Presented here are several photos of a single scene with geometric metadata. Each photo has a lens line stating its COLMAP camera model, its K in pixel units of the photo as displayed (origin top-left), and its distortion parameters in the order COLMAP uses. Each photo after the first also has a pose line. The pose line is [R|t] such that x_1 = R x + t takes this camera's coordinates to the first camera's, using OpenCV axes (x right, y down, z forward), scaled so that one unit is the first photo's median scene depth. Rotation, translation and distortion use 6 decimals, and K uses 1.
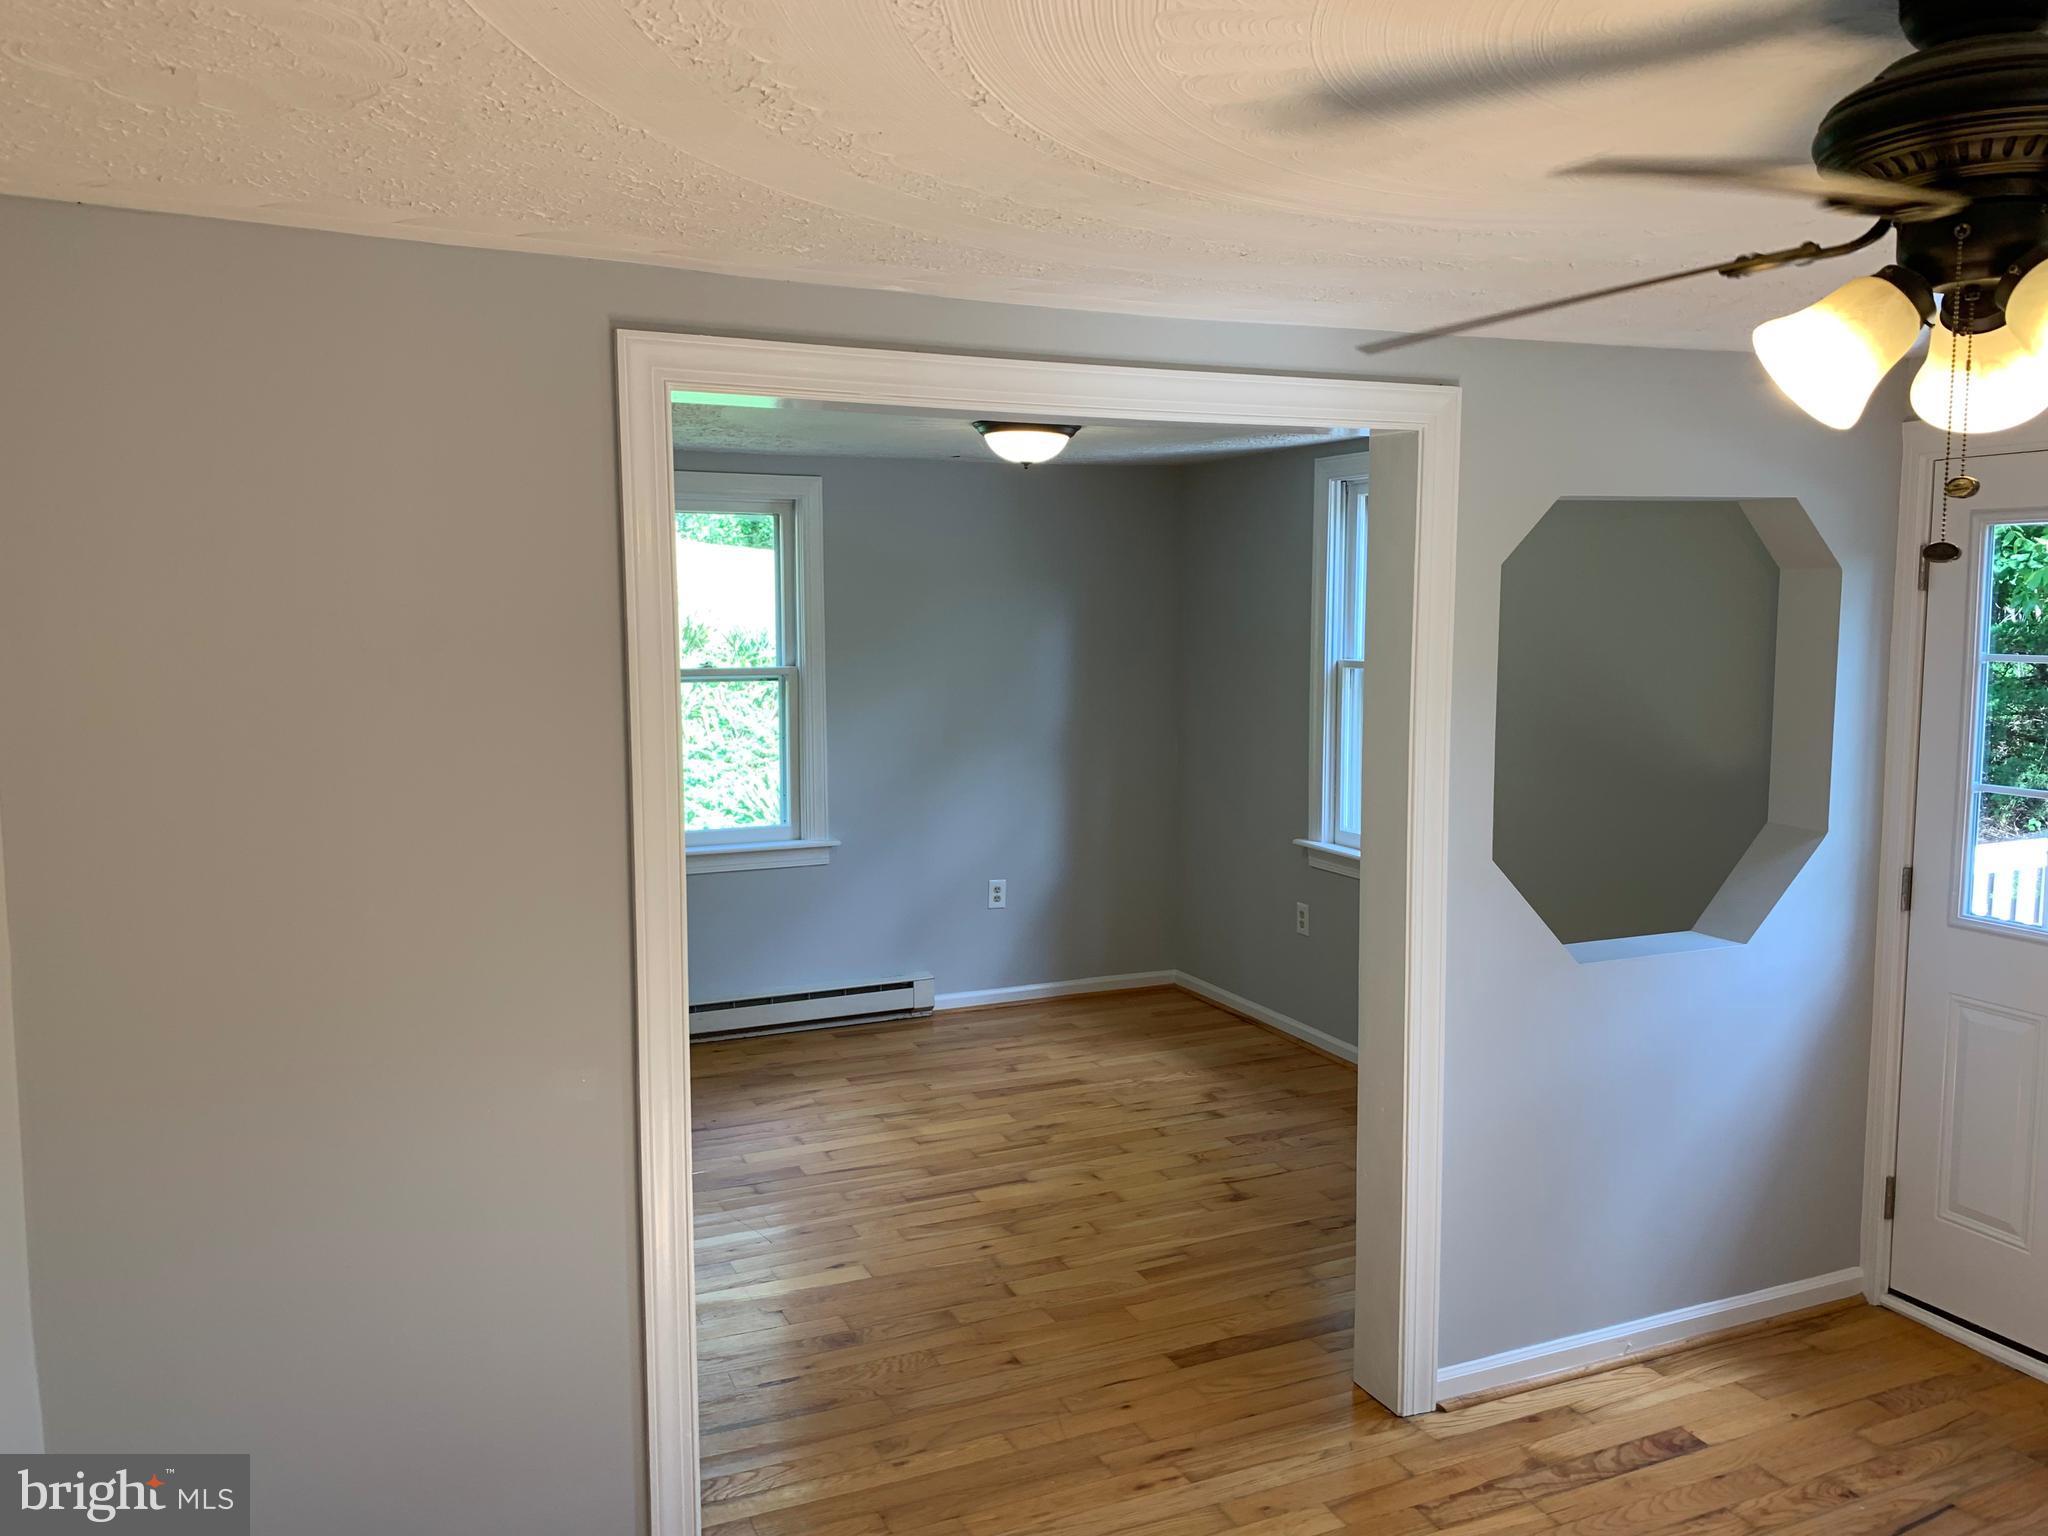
lens RADIAL K [[1578.8, 0, 1027.7], [0, 1578.8, 763.3], [0, 0, 1]] dist [0.040095, -0.029835]
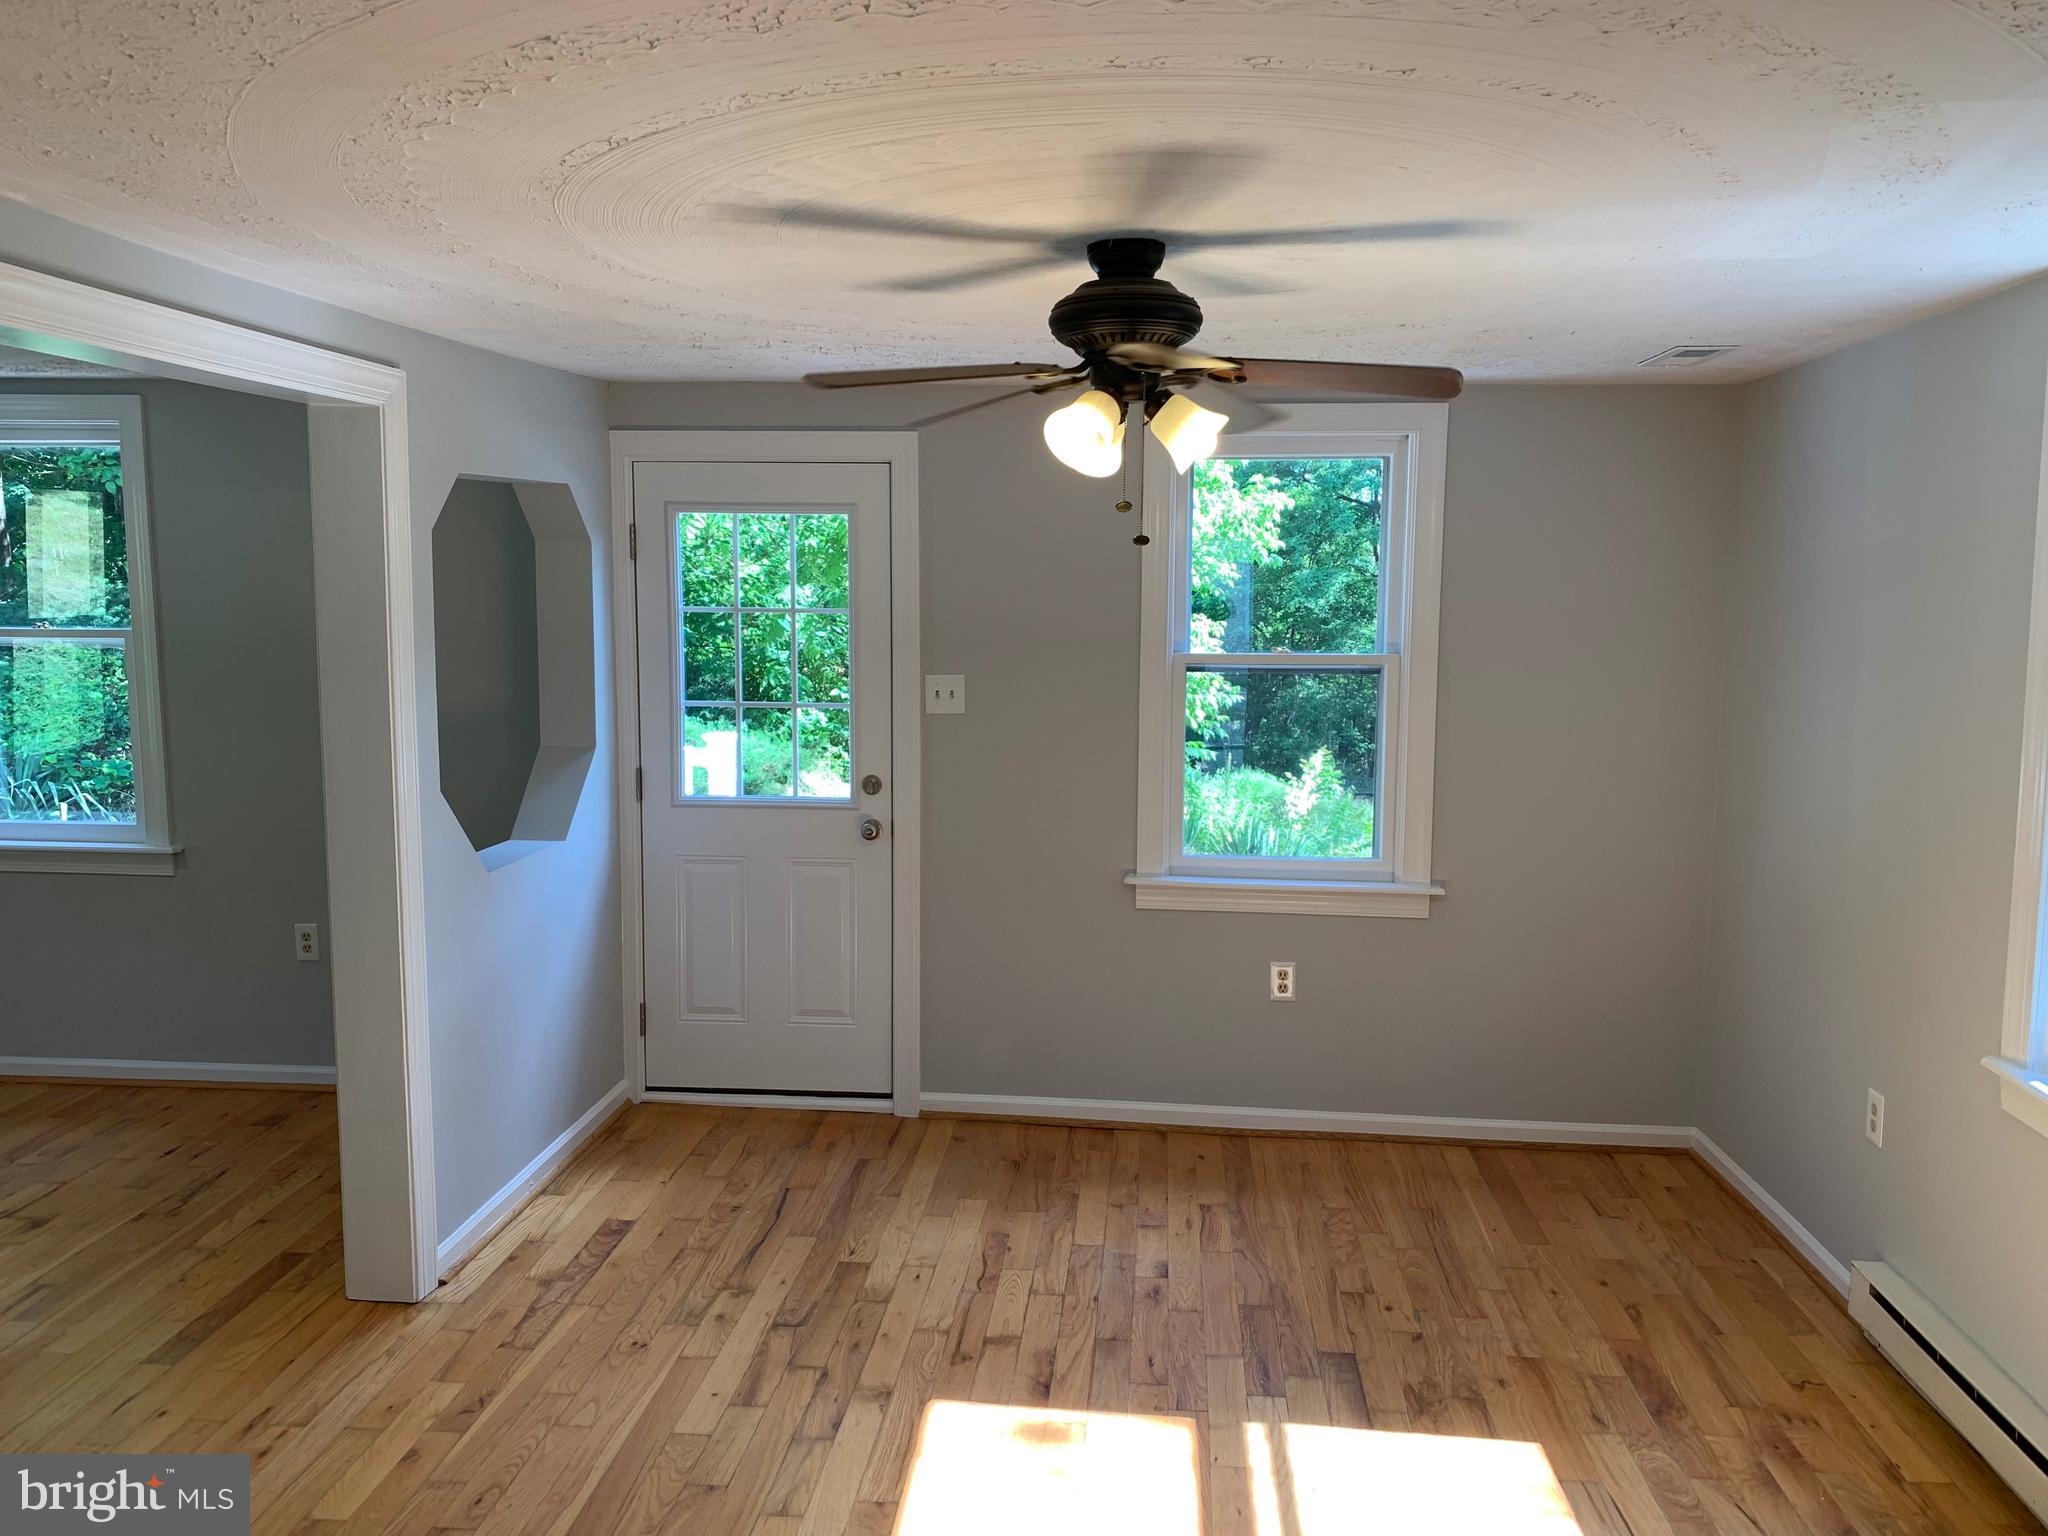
lens RADIAL K [[1578.8, 0, 1022.5], [0, 1578.8, 768.2], [0, 0, 1]] dist [0.040095, -0.029835]
pose [[0.493029, -0.100301, 0.864212, -0.475885], [0.081425, 0.994292, 0.068946, 0.000095], [-0.866194, 0.036376, 0.498382, 0.072231]]
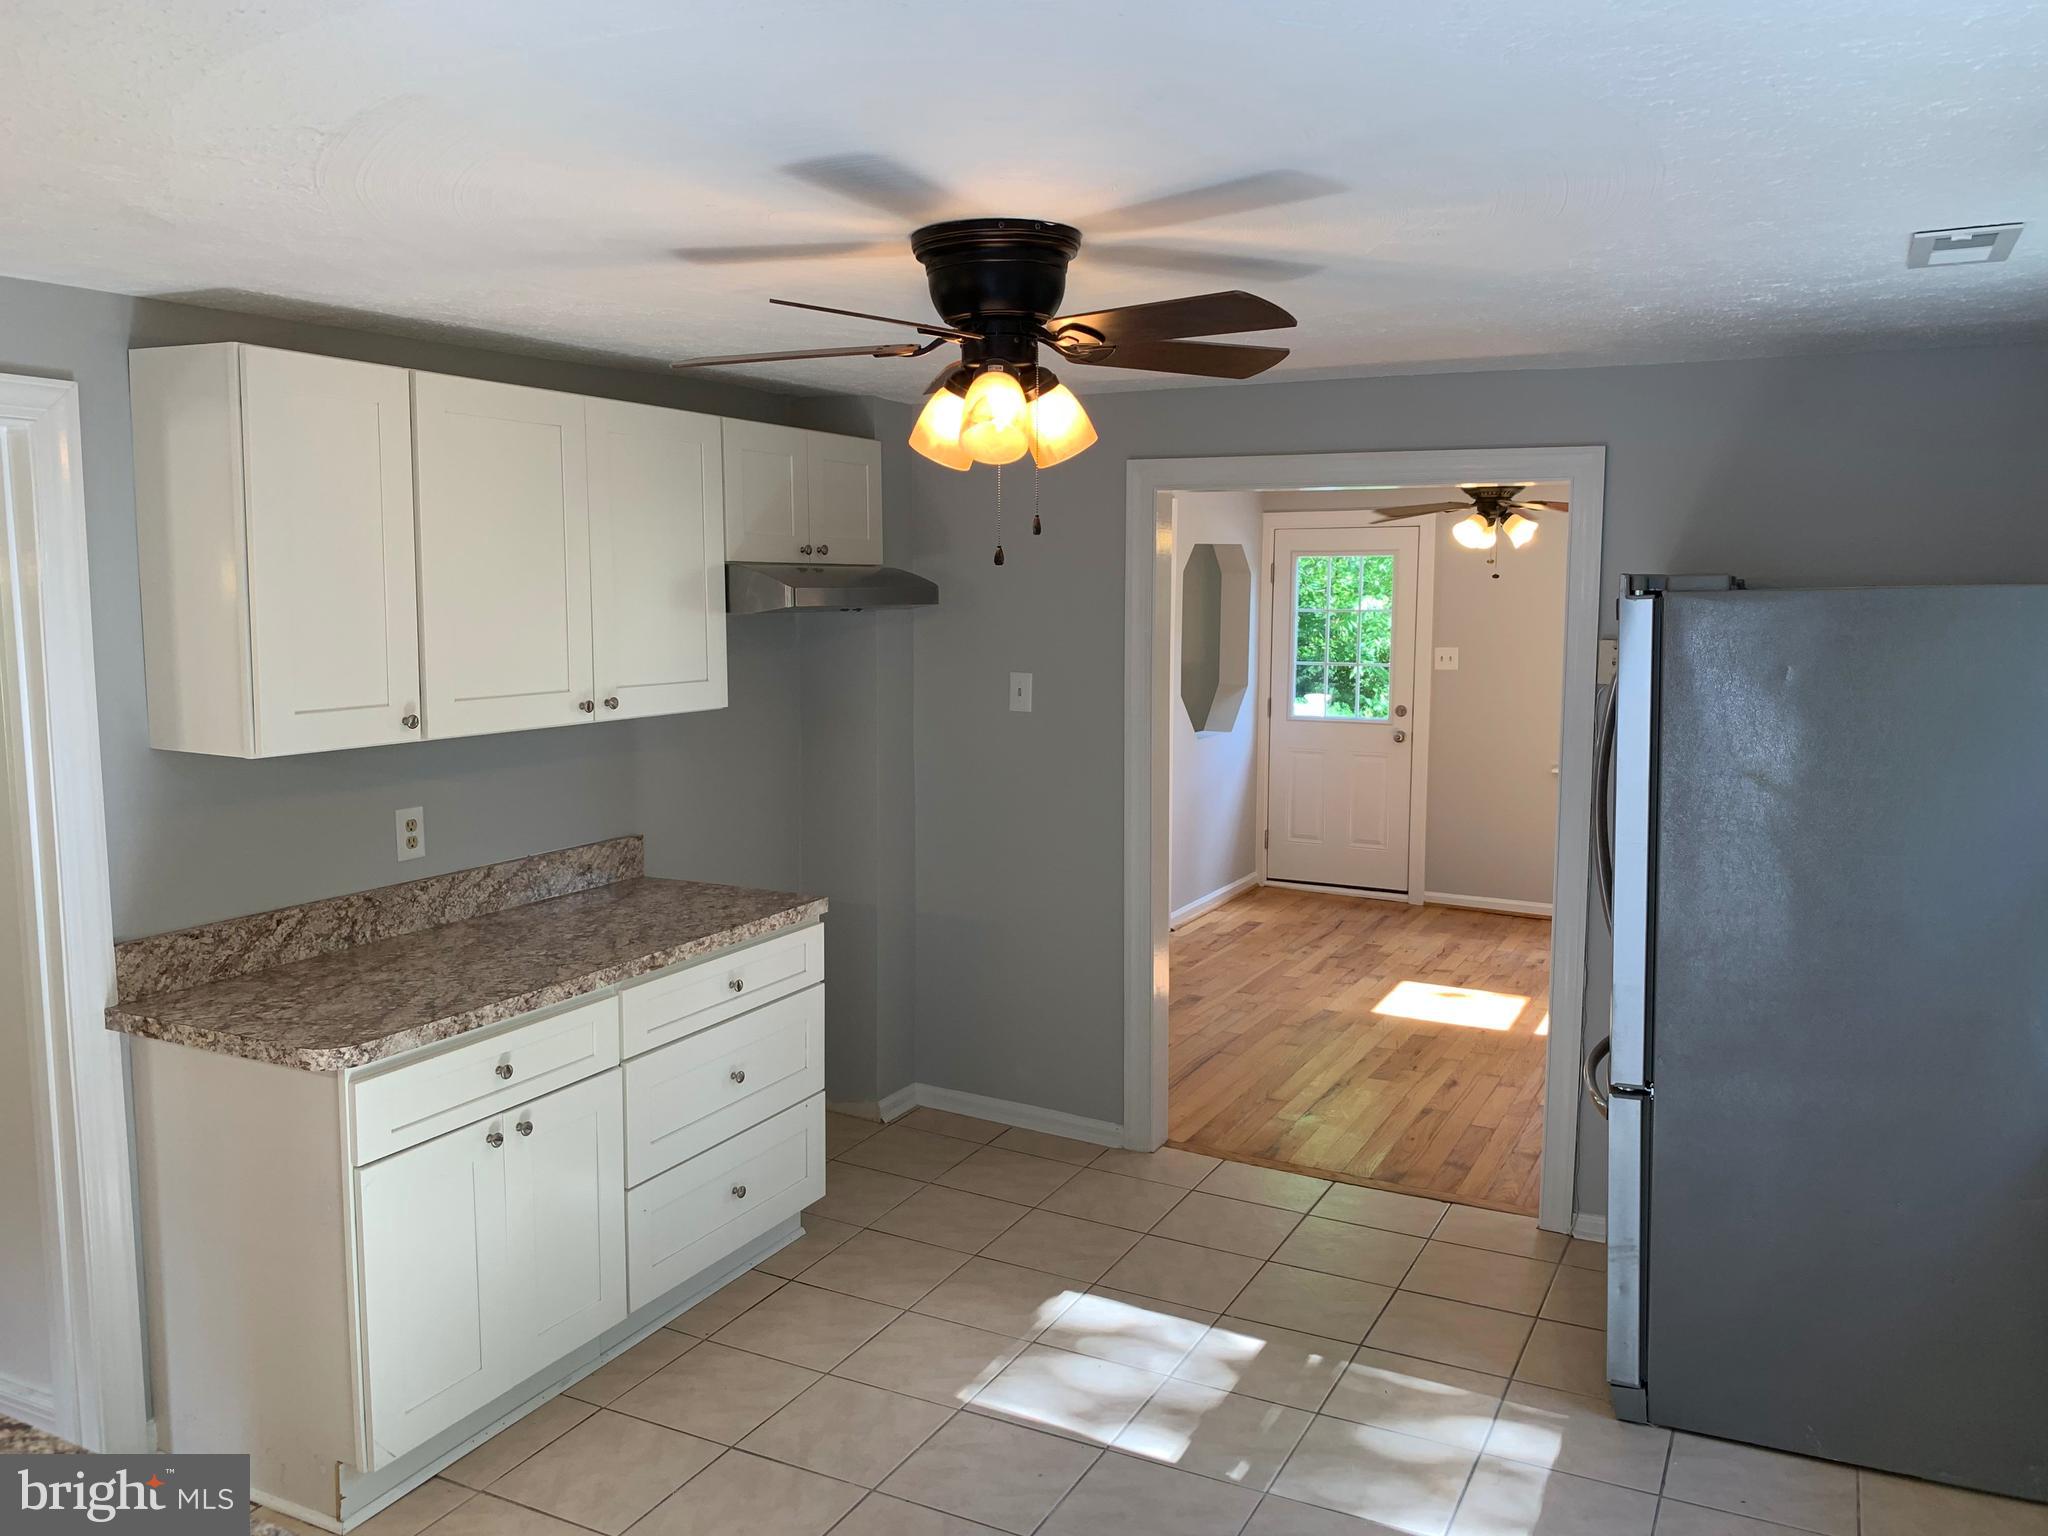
lens RADIAL K [[1578.8, 0, 1018.4], [0, 1578.8, 767.6], [0, 0, 1]] dist [0.040095, -0.029835]
pose [[0.779685, -0.070026, 0.622244, -1.363325], [0.063094, 0.997455, 0.033193, 0.073308], [-0.622985, 0.013380, 0.782120, -0.691977]]
